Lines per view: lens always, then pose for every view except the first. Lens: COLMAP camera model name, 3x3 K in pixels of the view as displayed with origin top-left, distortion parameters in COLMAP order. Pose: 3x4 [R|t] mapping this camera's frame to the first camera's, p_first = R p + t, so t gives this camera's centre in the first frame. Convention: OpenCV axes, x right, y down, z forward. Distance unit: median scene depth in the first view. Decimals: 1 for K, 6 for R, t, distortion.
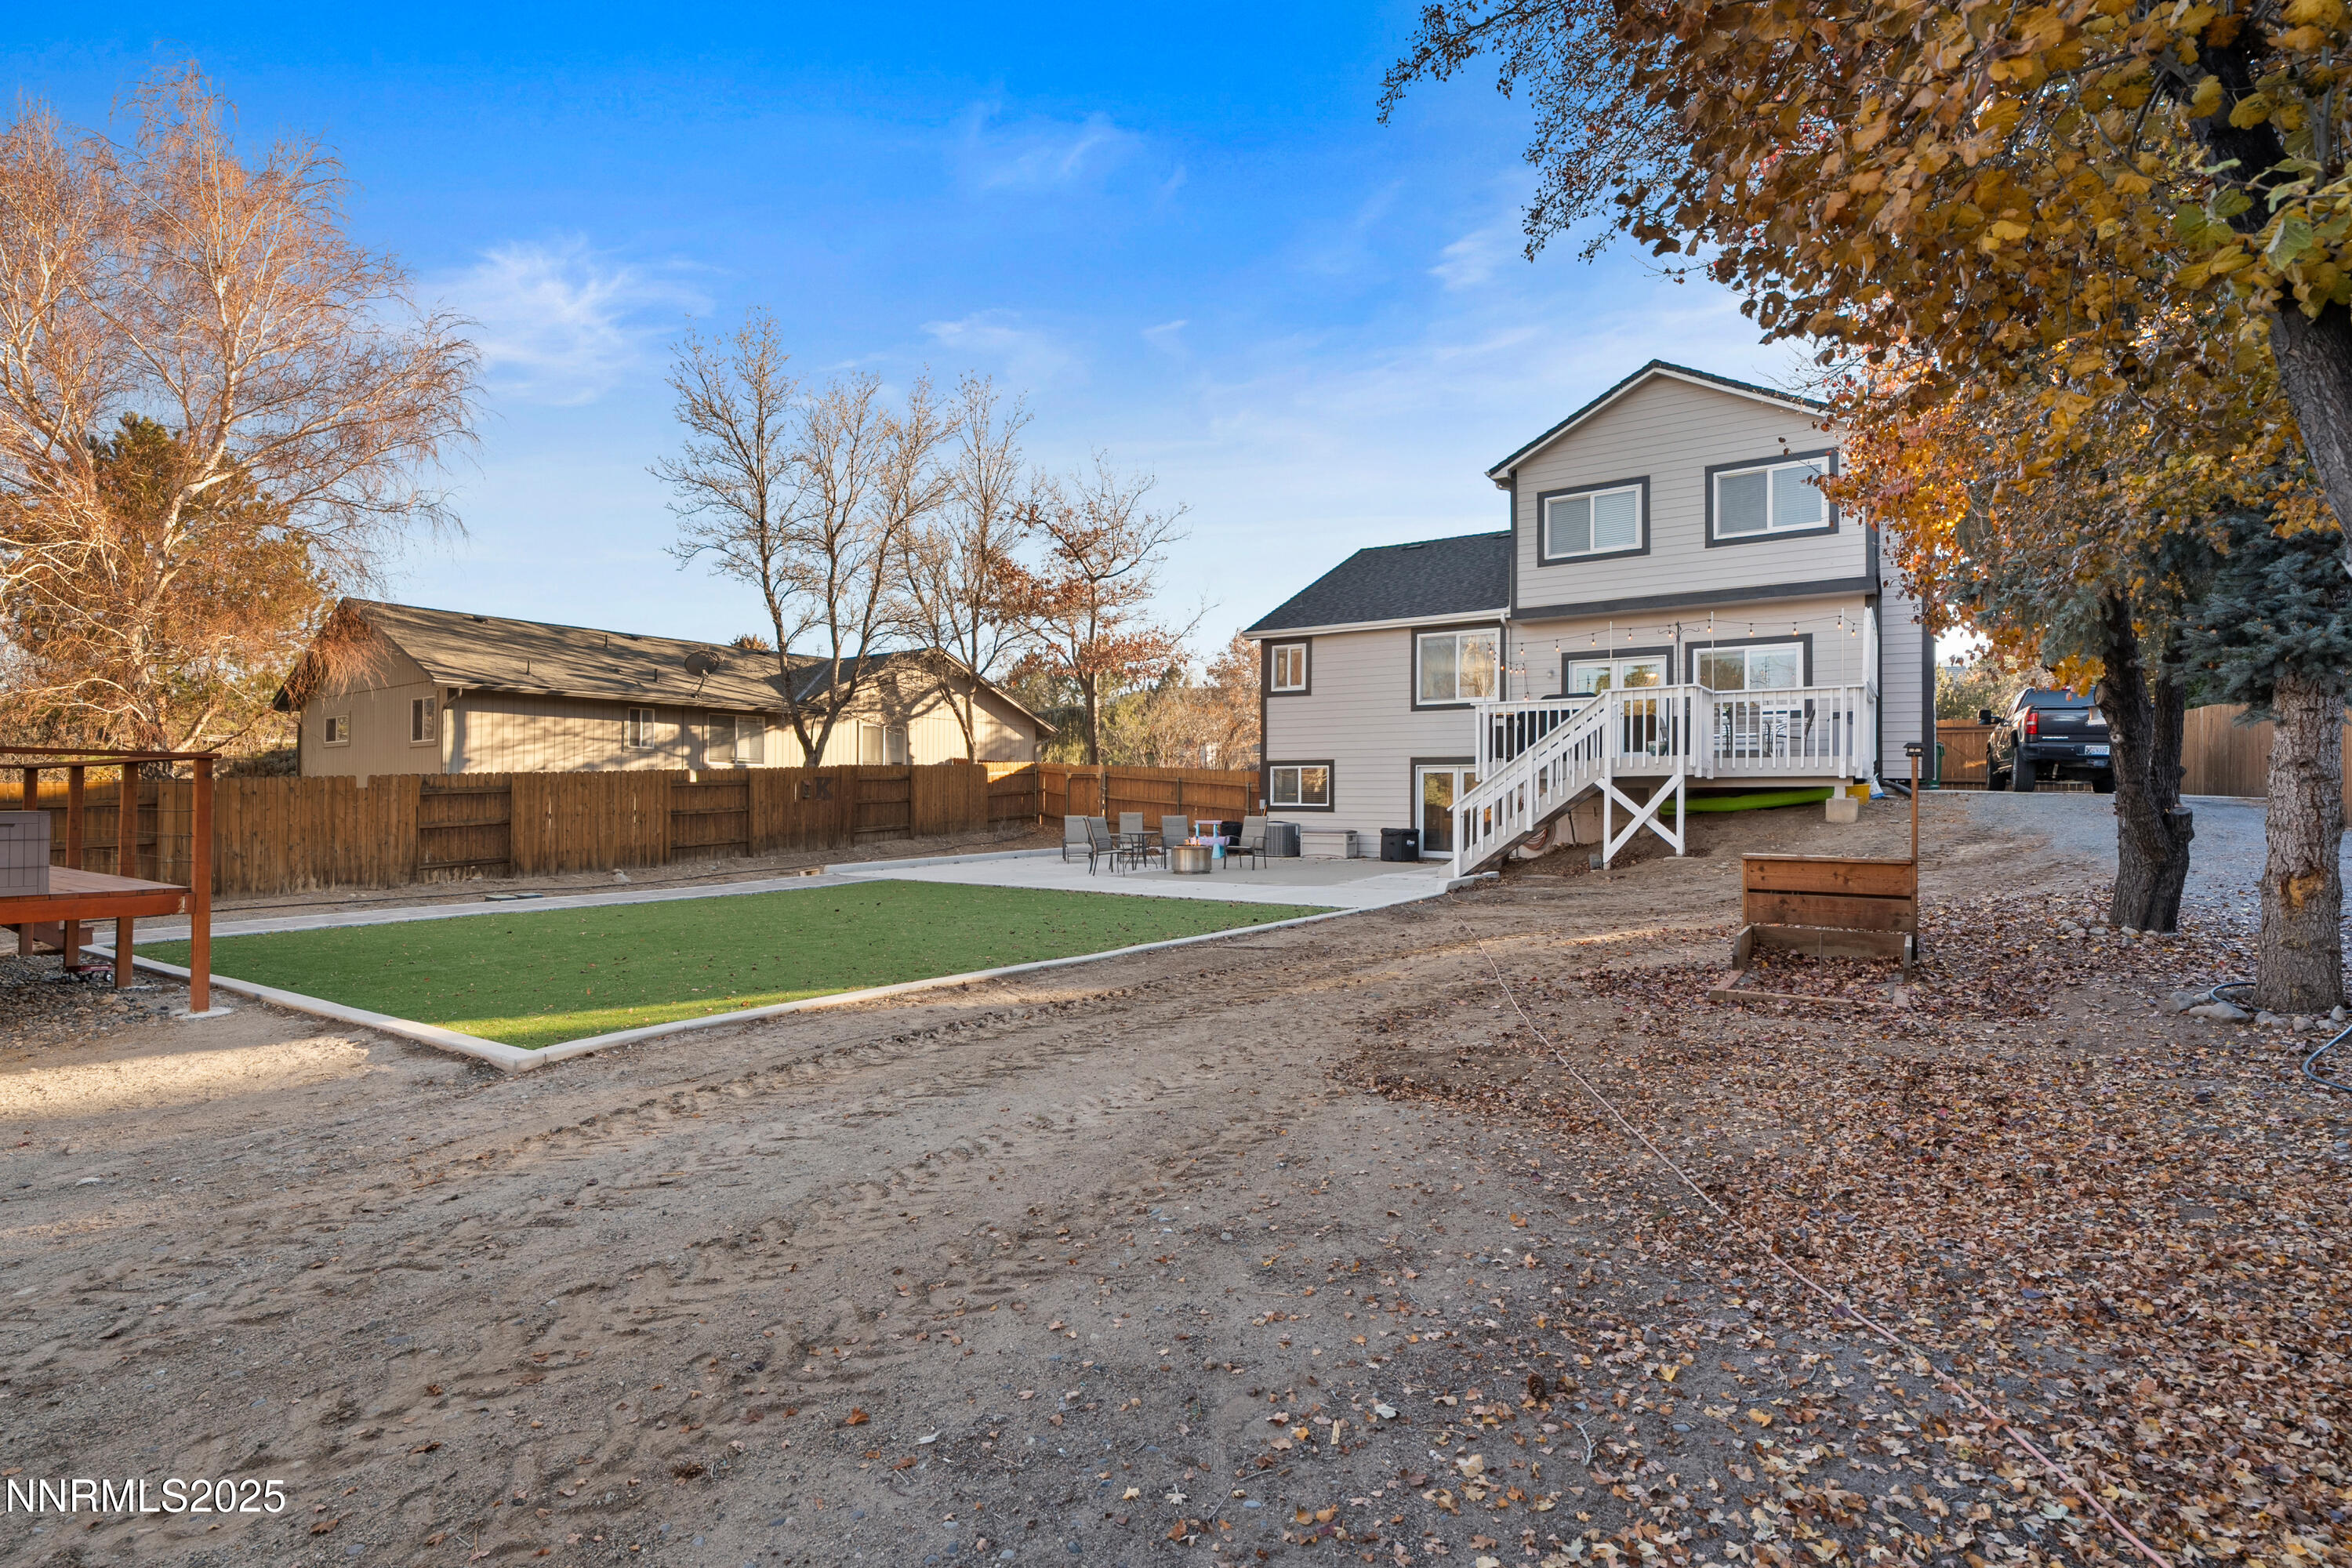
lens RADIAL K [[1141.0, 0, 1180.5], [0, 1141.0, 788.7], [0, 0, 1]] dist [0.010420, -0.000832]
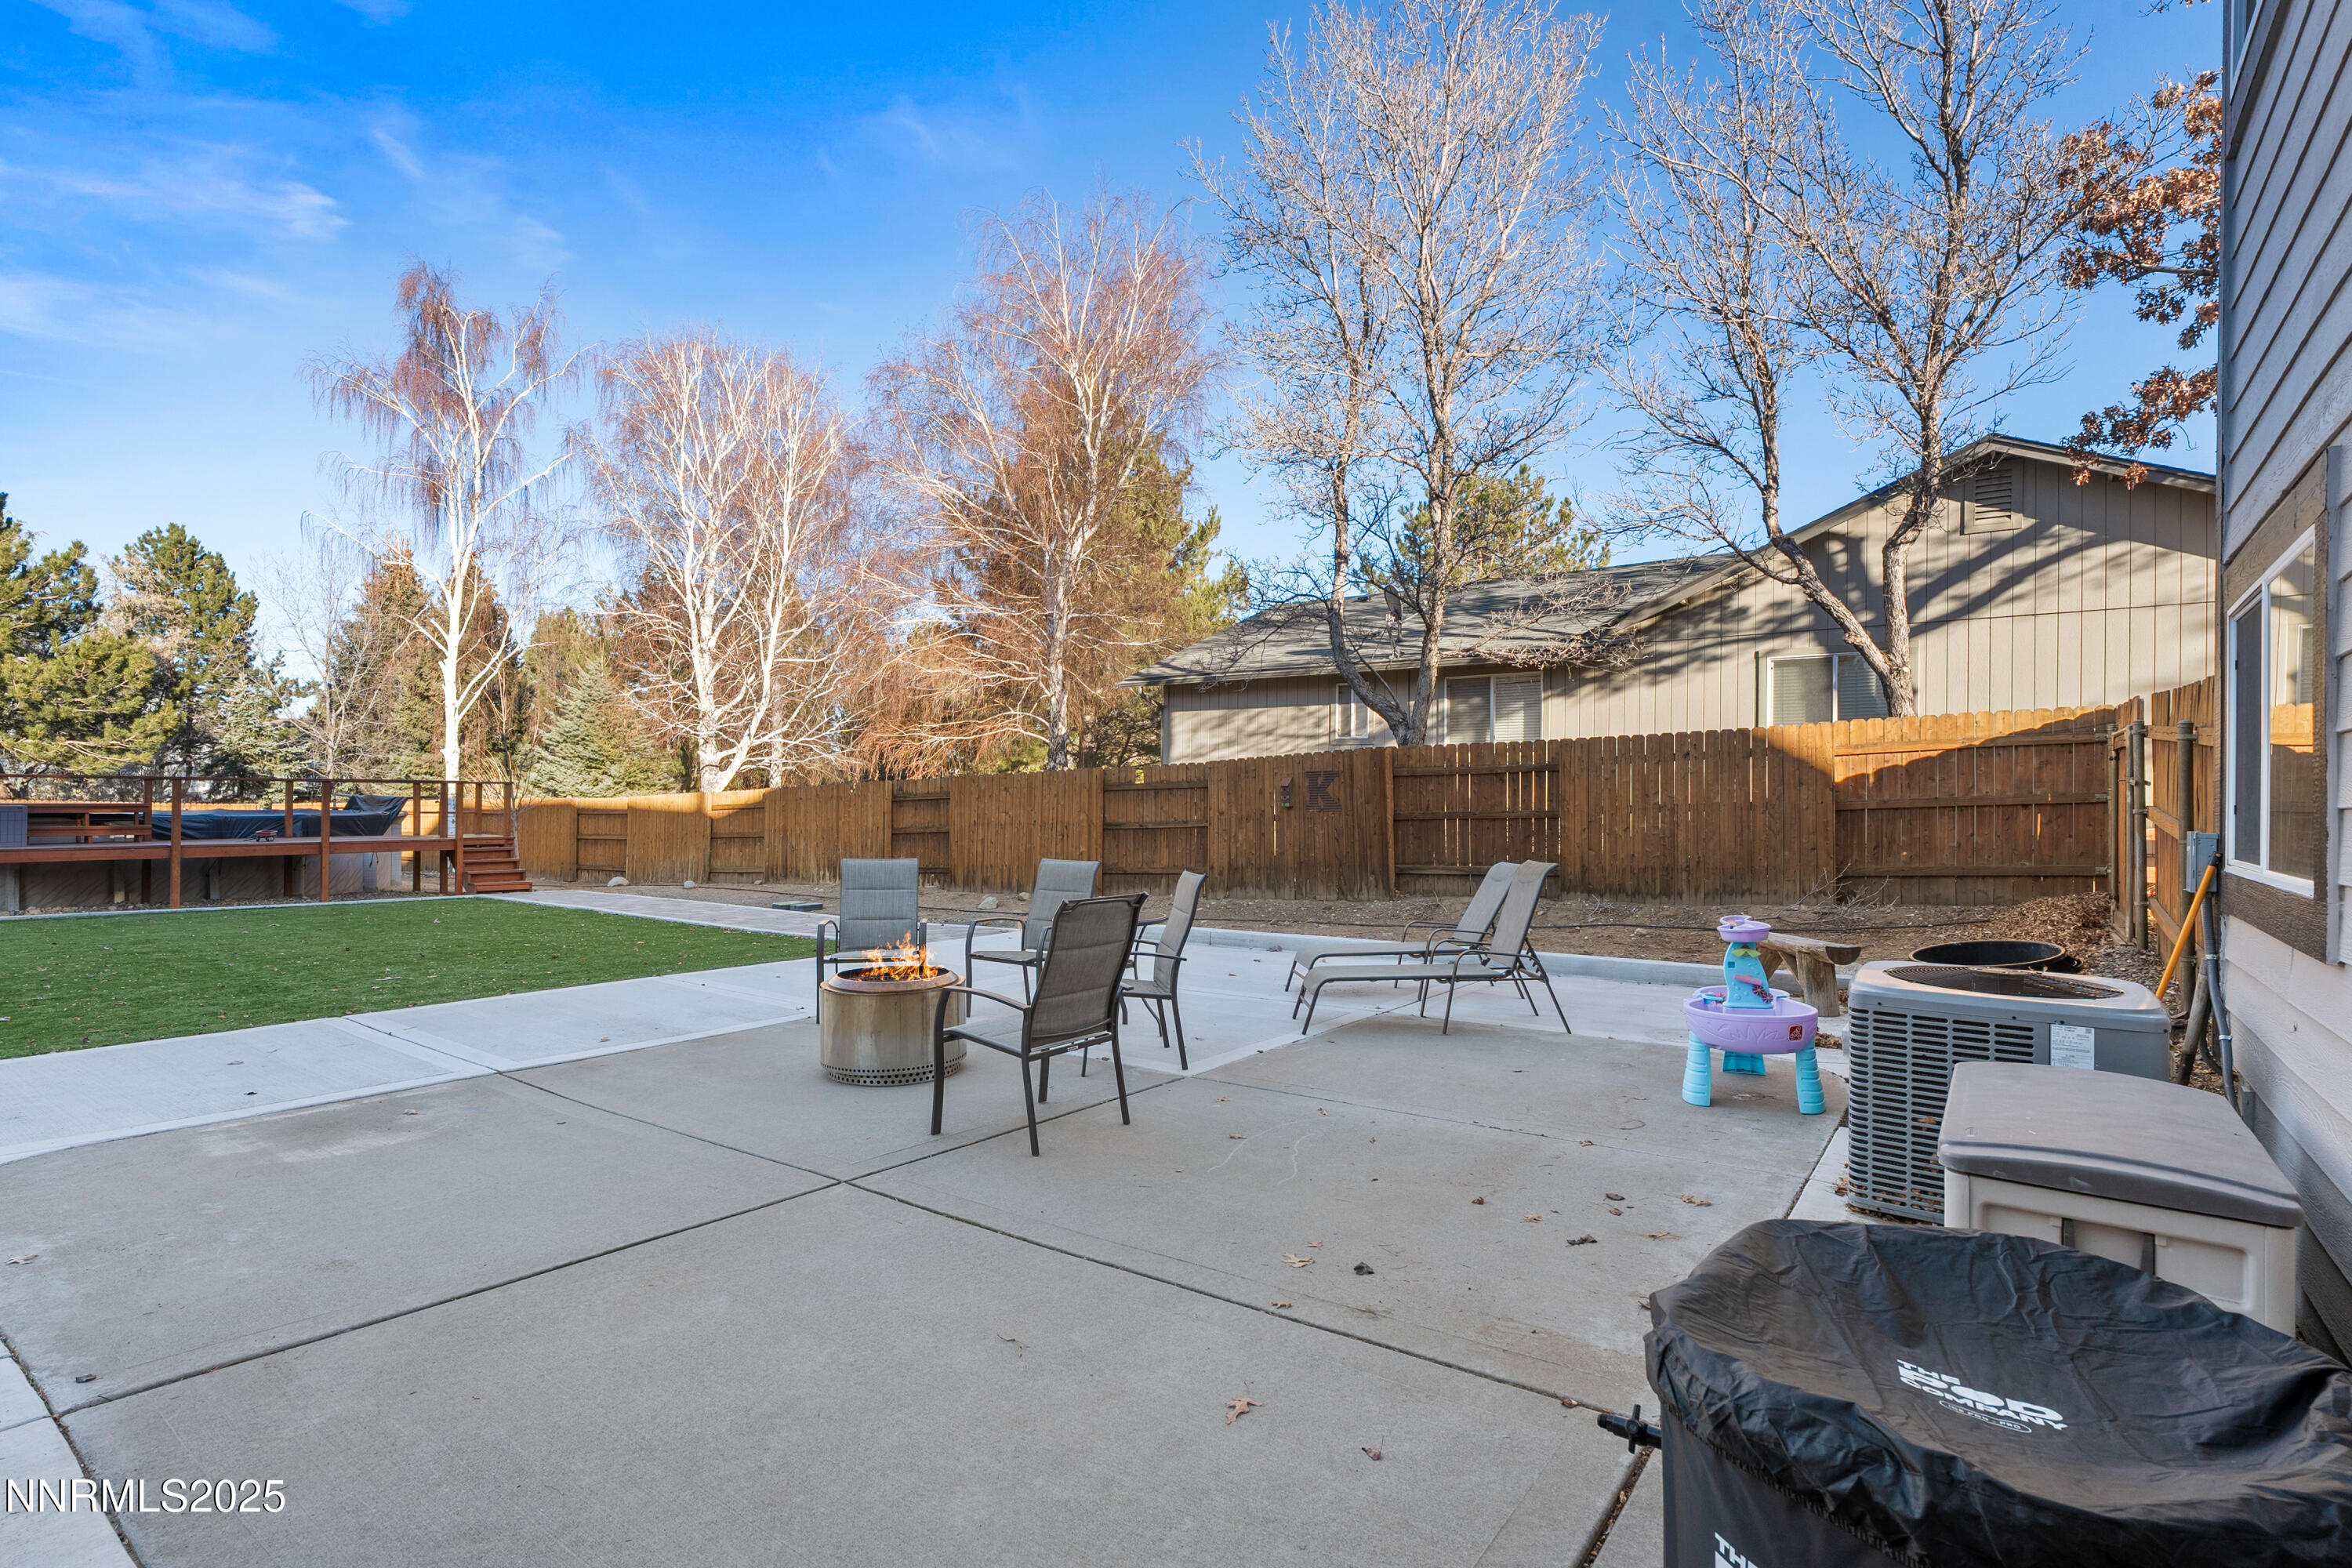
lens RADIAL K [[1141.0, 0, 1182.3], [0, 1141.0, 792.3], [0, 0, 1]] dist [0.010420, -0.000832]
pose [[-0.052461, -0.007900, -0.998592, 0.273231], [-0.000681, 0.999969, -0.007876, 0.005382], [0.998623, 0.000267, -0.052465, 0.986916]]
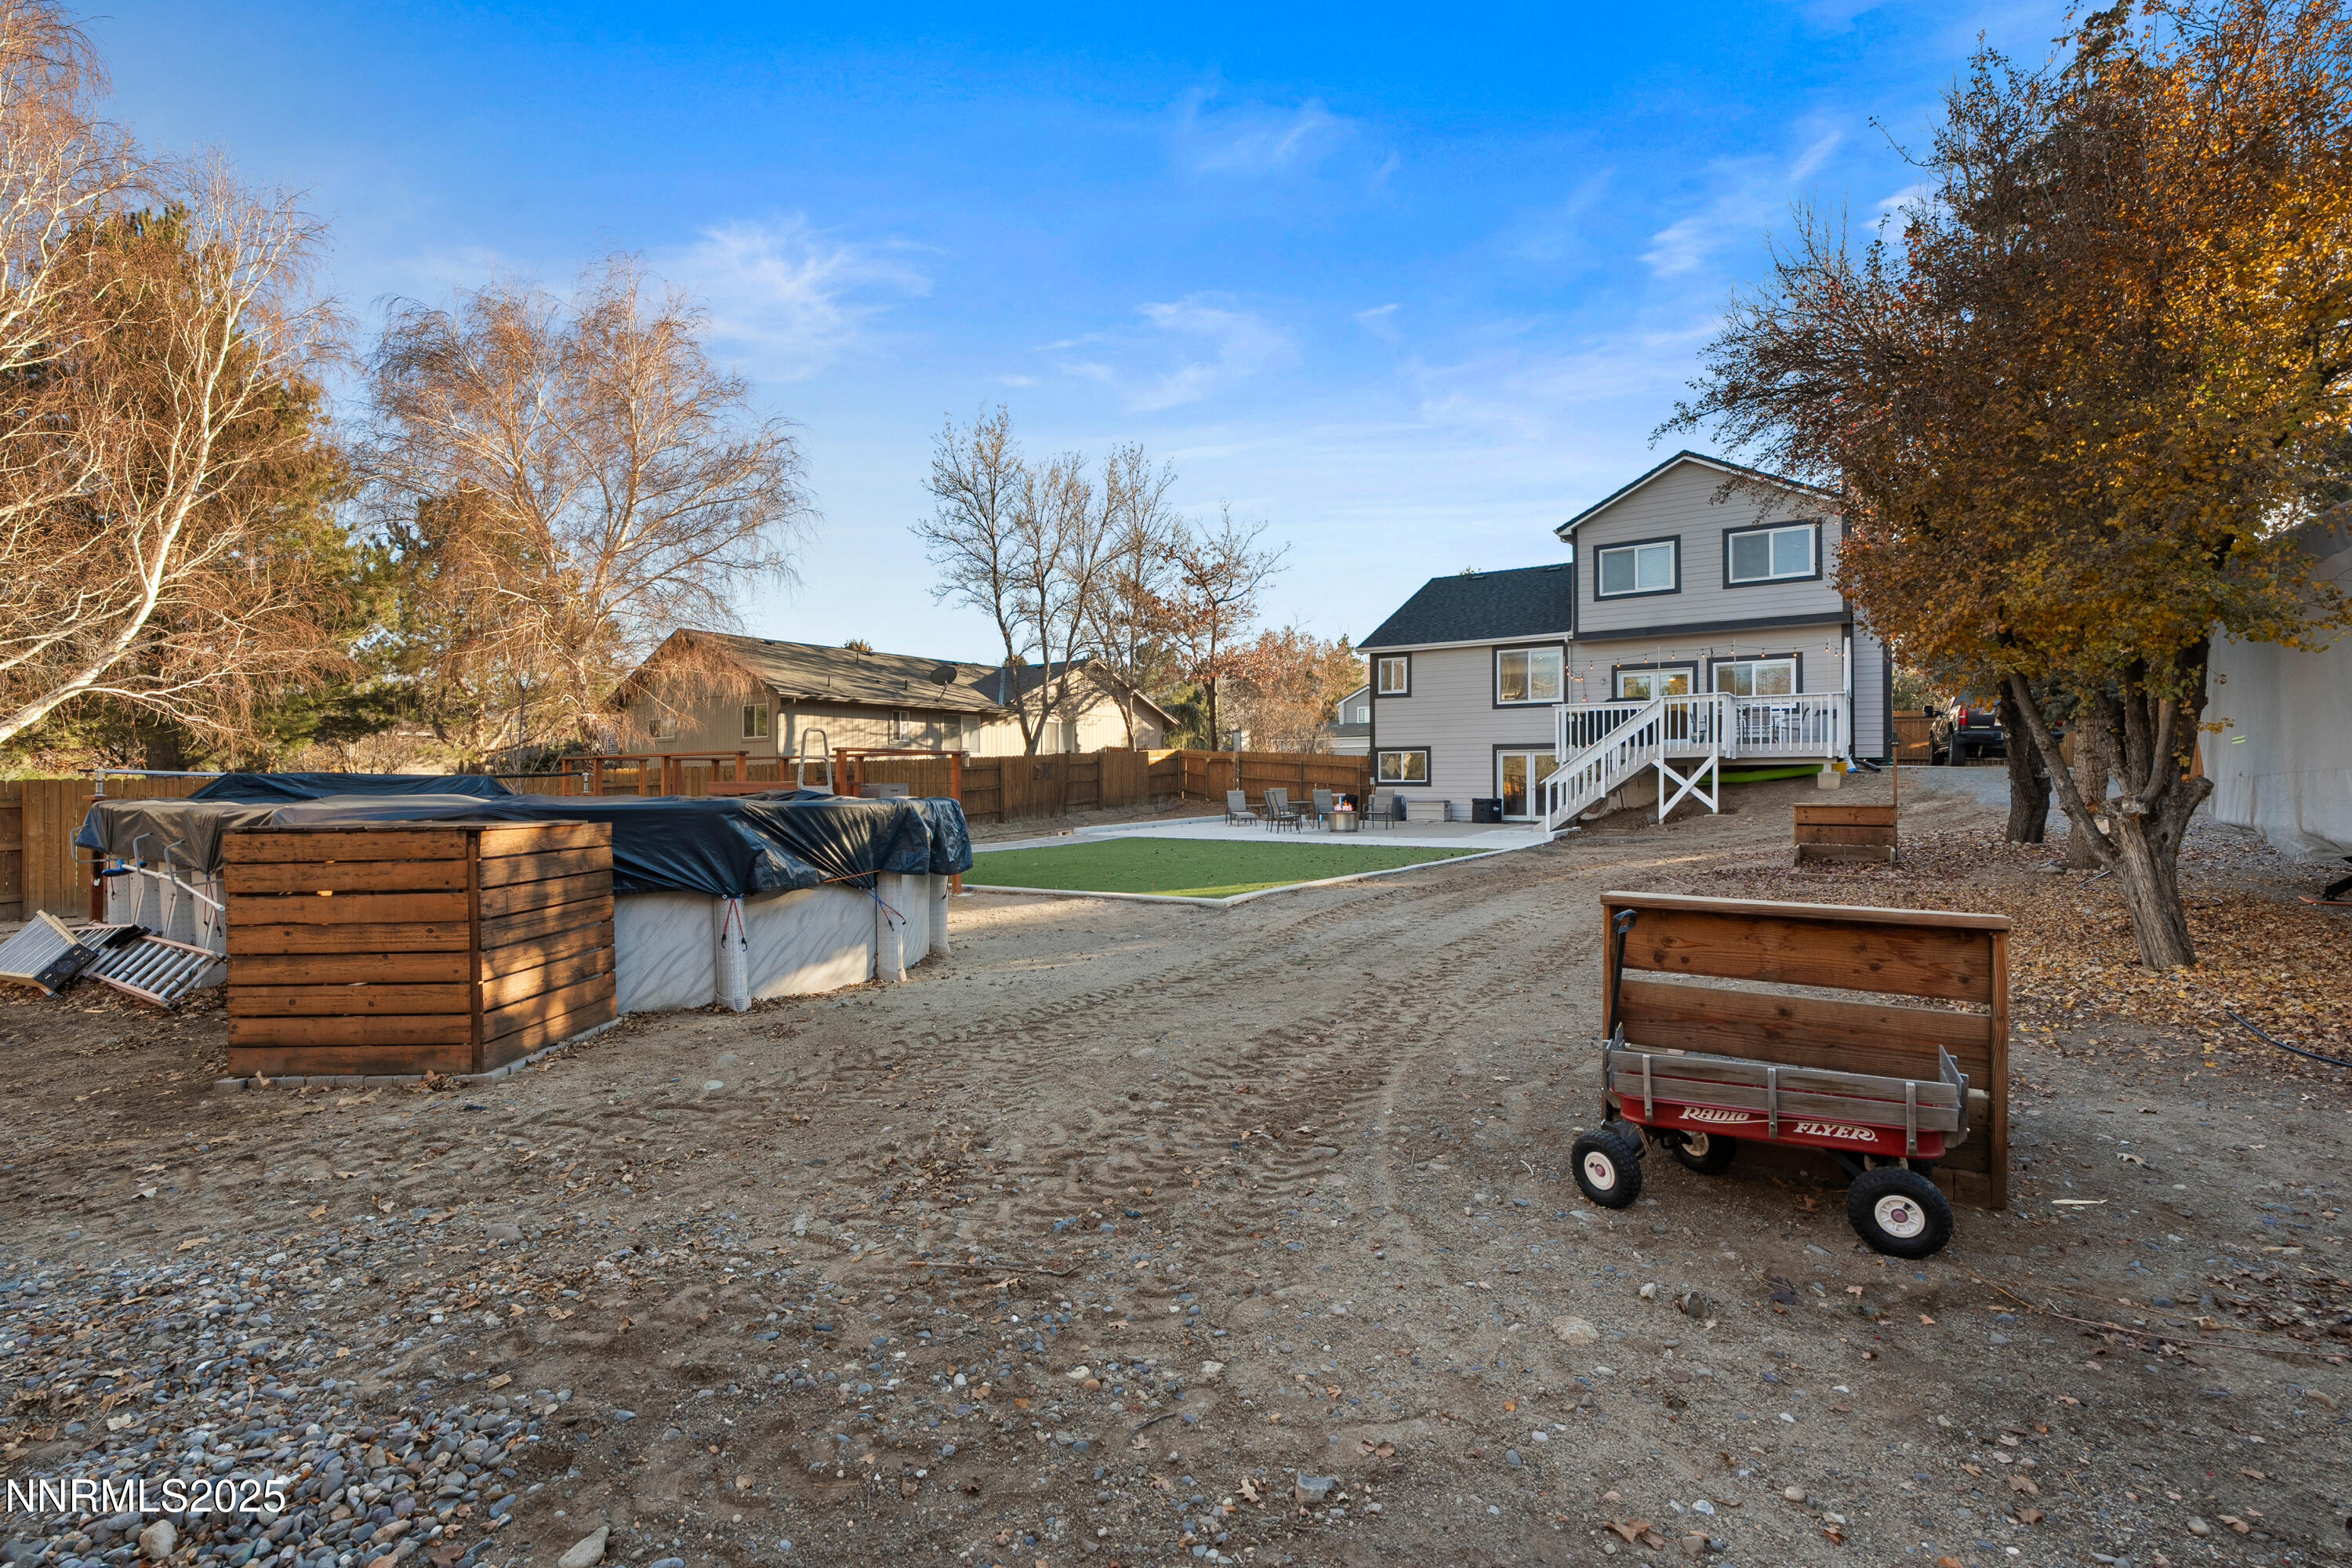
lens RADIAL K [[1062.0, 0, 1169.6], [0, 1062.0, 767.7], [0, 0, 1]] dist [-0.005371, 0.001073]
pose [[0.999956, -0.006592, -0.006602, -0.165000], [0.006573, 0.999974, -0.002916, 0.000895], [0.006621, 0.002872, 0.999974, -0.226677]]
